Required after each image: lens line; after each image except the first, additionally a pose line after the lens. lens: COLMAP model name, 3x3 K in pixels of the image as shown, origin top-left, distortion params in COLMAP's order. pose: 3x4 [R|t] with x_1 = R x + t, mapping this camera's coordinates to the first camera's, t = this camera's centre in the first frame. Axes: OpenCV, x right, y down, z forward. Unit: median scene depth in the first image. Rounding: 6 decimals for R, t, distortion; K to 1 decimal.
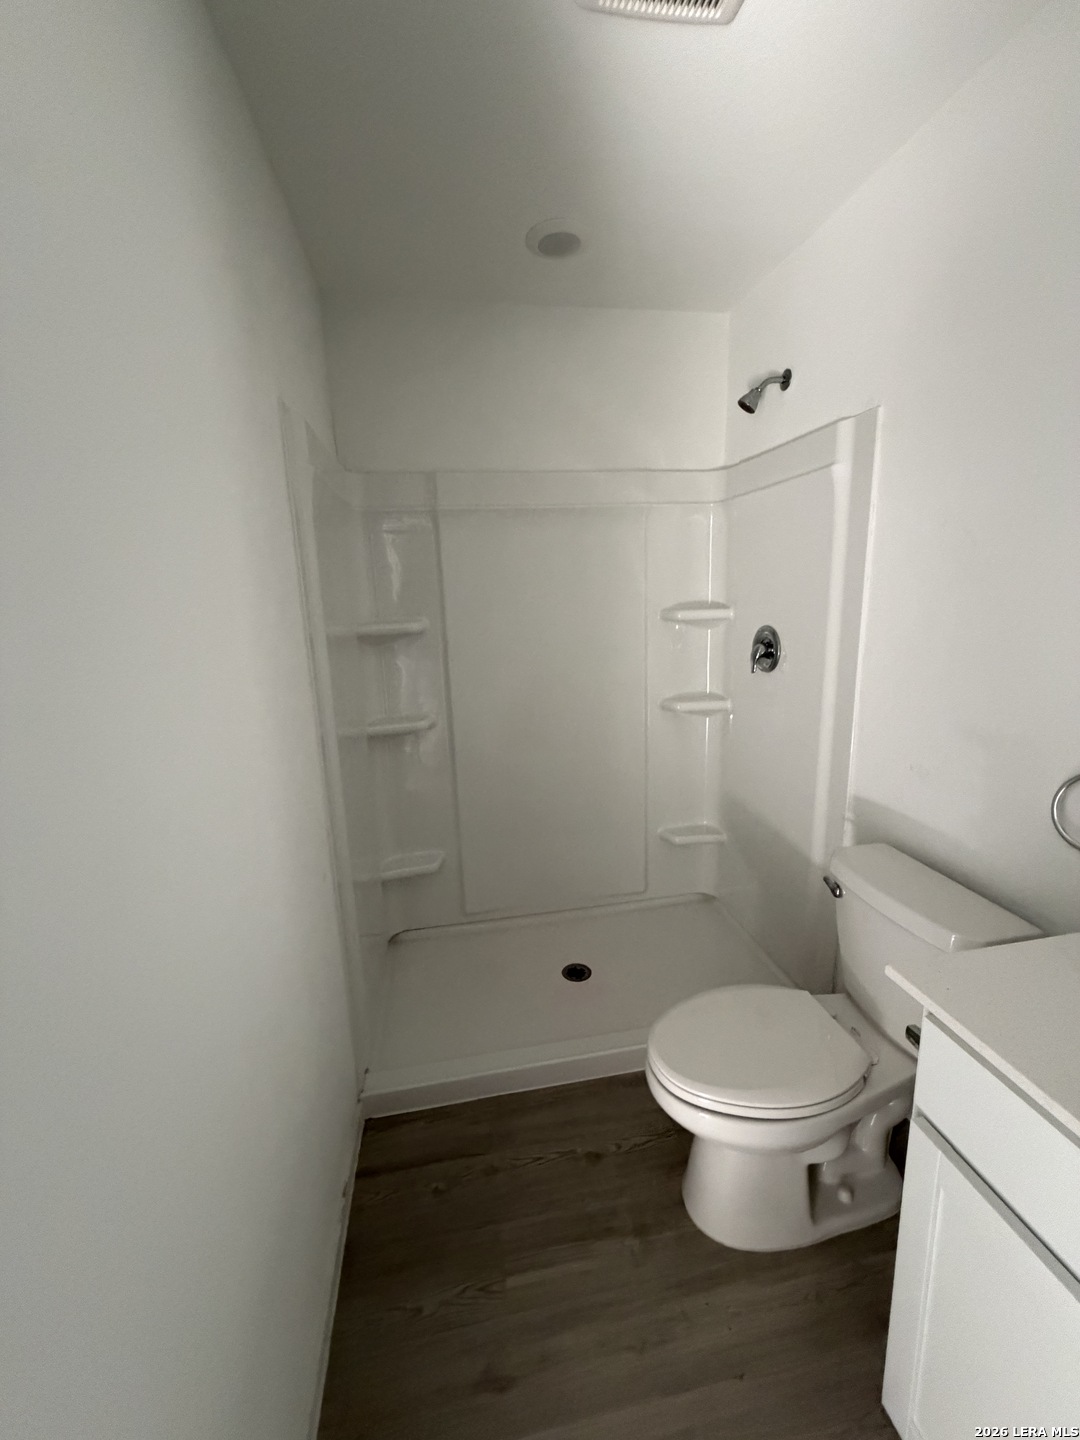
lens RADIAL K [[572.2, 0, 540.0], [0, 572.2, 720.0], [0, 0, 1]] dist [-0.001924, -0.000381]
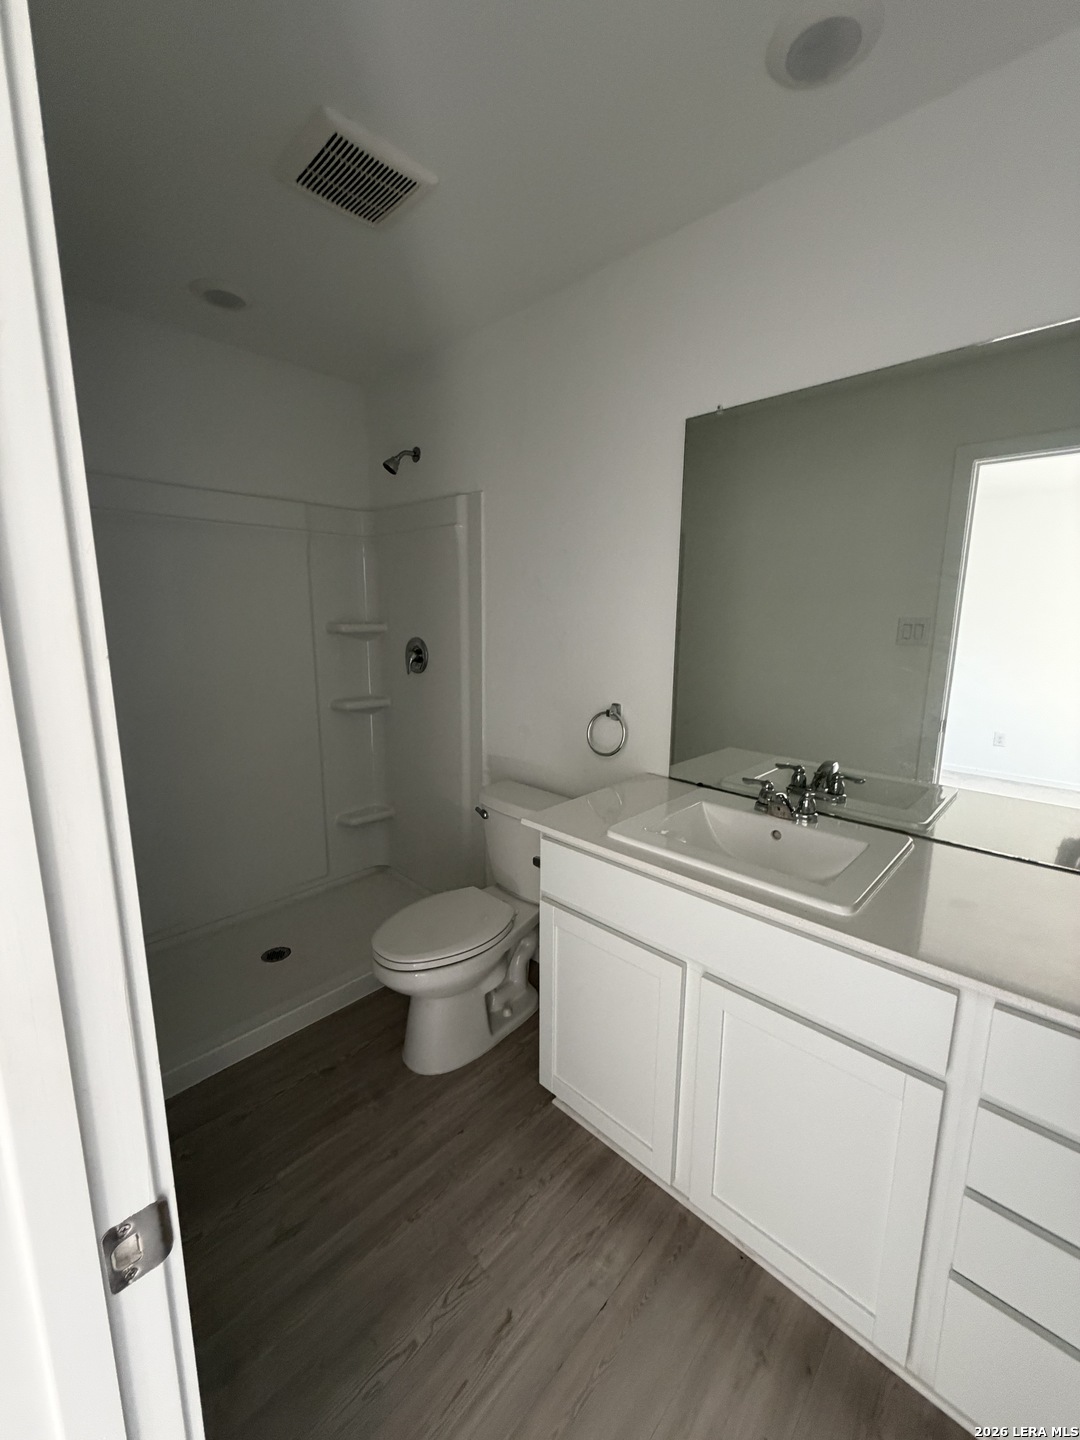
lens RADIAL K [[572.2, 0, 540.0], [0, 572.2, 720.0], [0, 0, 1]] dist [-0.001924, -0.000381]
pose [[0.803497, -0.063425, 0.591920, -0.211609], [0.084416, 0.996400, -0.007824, 0.074988], [-0.589293, 0.056254, 0.805959, -0.271390]]
